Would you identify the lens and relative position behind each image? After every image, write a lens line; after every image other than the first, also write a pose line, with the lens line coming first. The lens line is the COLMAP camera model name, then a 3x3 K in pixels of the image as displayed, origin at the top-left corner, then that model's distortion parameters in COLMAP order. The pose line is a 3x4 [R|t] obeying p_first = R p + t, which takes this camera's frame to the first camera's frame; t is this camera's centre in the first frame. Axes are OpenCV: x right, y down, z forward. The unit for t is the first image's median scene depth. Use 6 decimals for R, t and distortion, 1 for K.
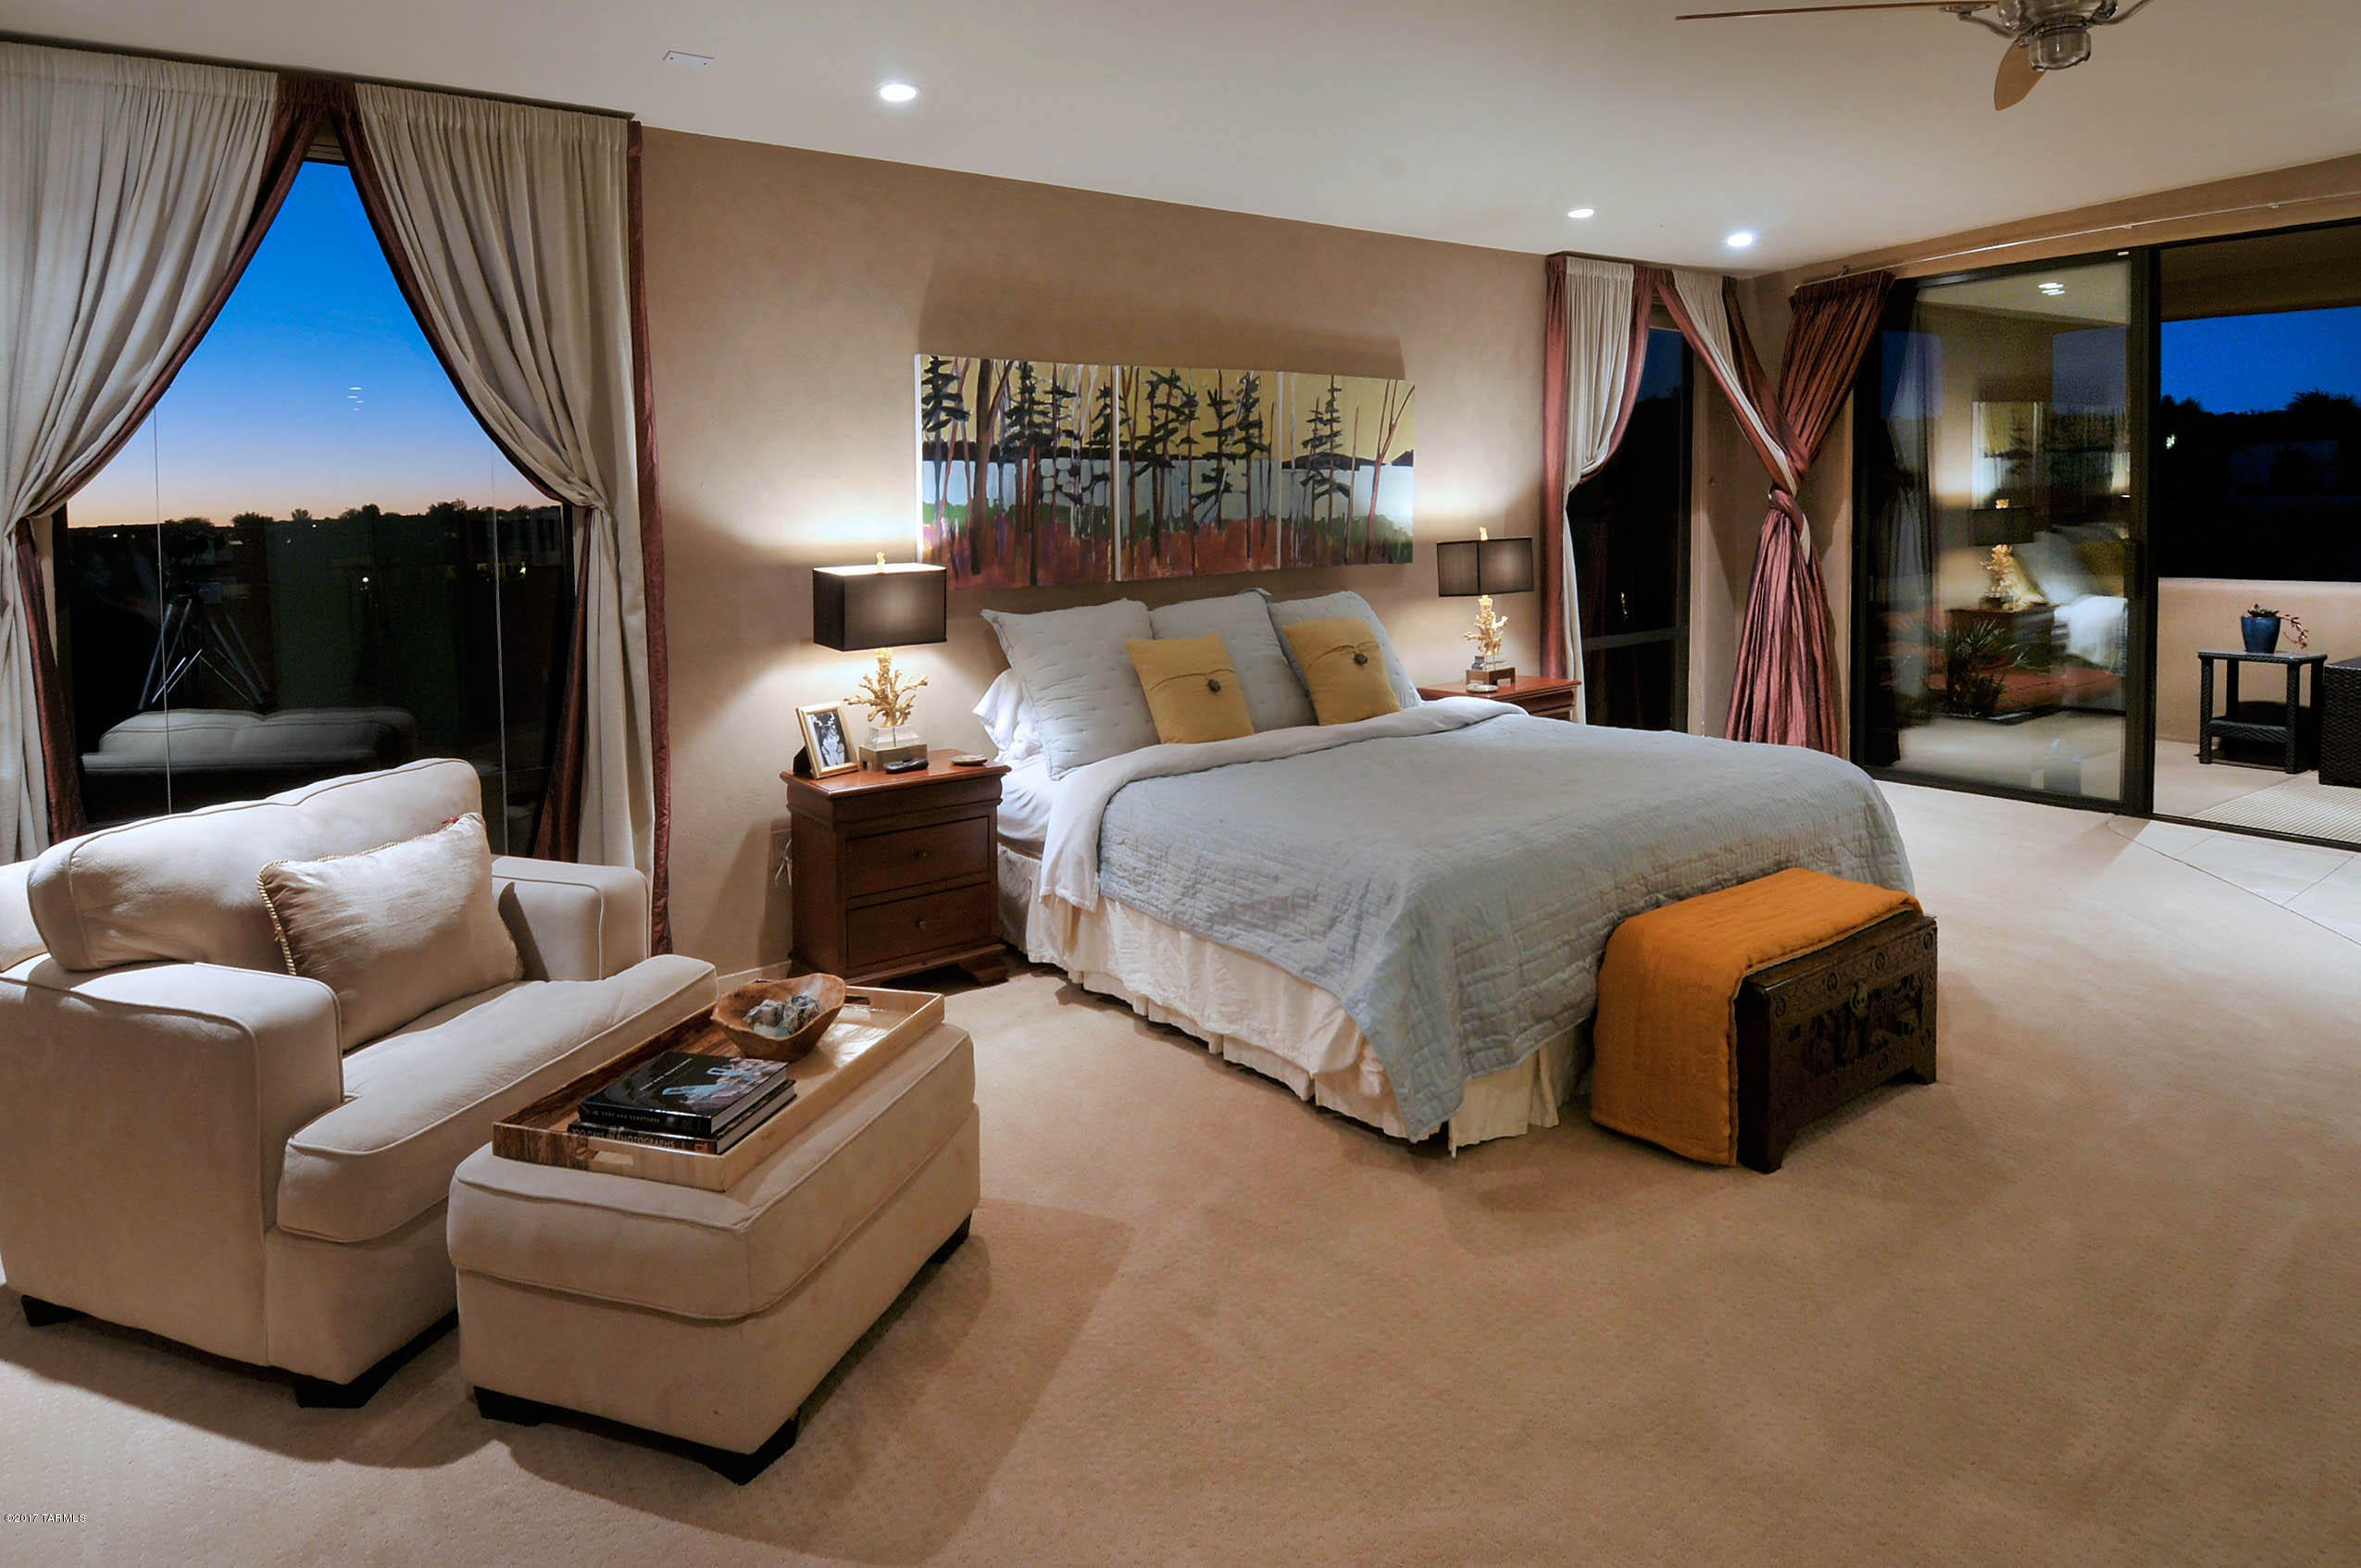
lens RADIAL K [[1389.7, 0, 1217.8], [0, 1389.7, 760.5], [0, 0, 1]] dist [0.038431, -0.000896]
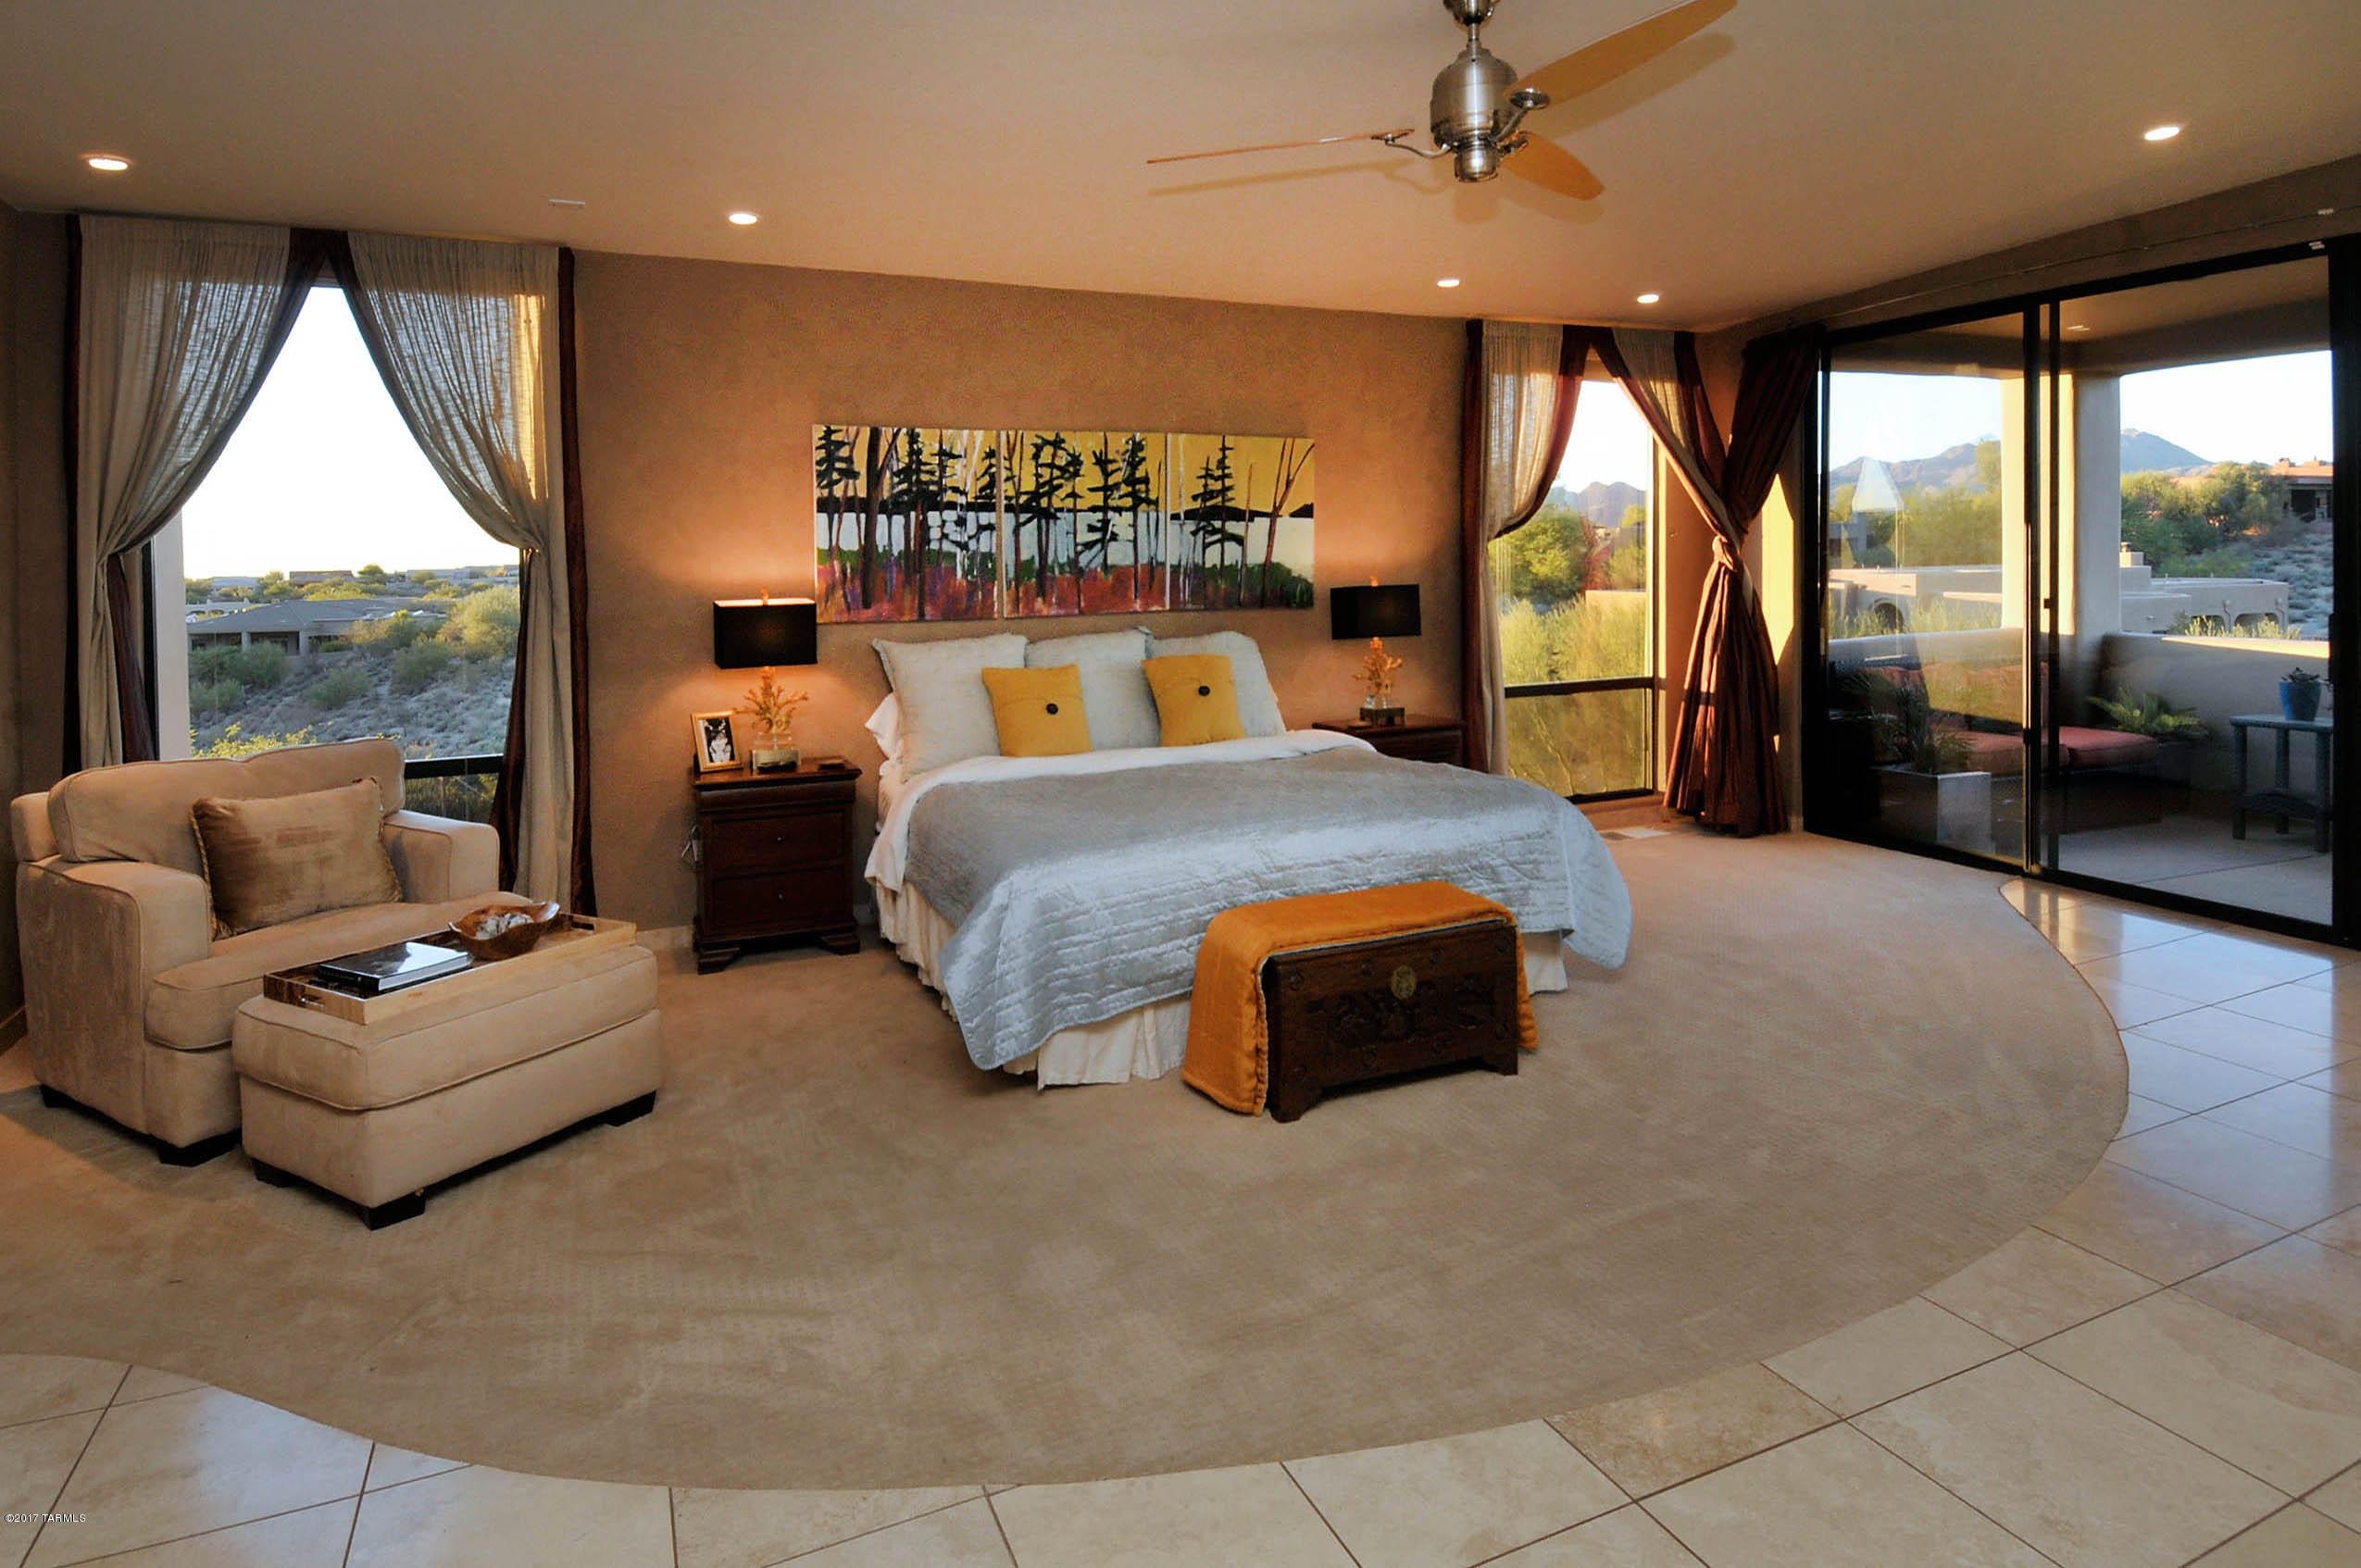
lens RADIAL K [[1364.7, 0, 1128.5], [0, 1364.7, 804.6], [0, 0, 1]] dist [0.049473, -0.052134]
pose [[0.977869, 0.045279, -0.204260, 0.274814], [-0.044937, 0.998970, 0.006314, 0.014538], [0.204335, 0.003004, 0.978896, -0.088878]]
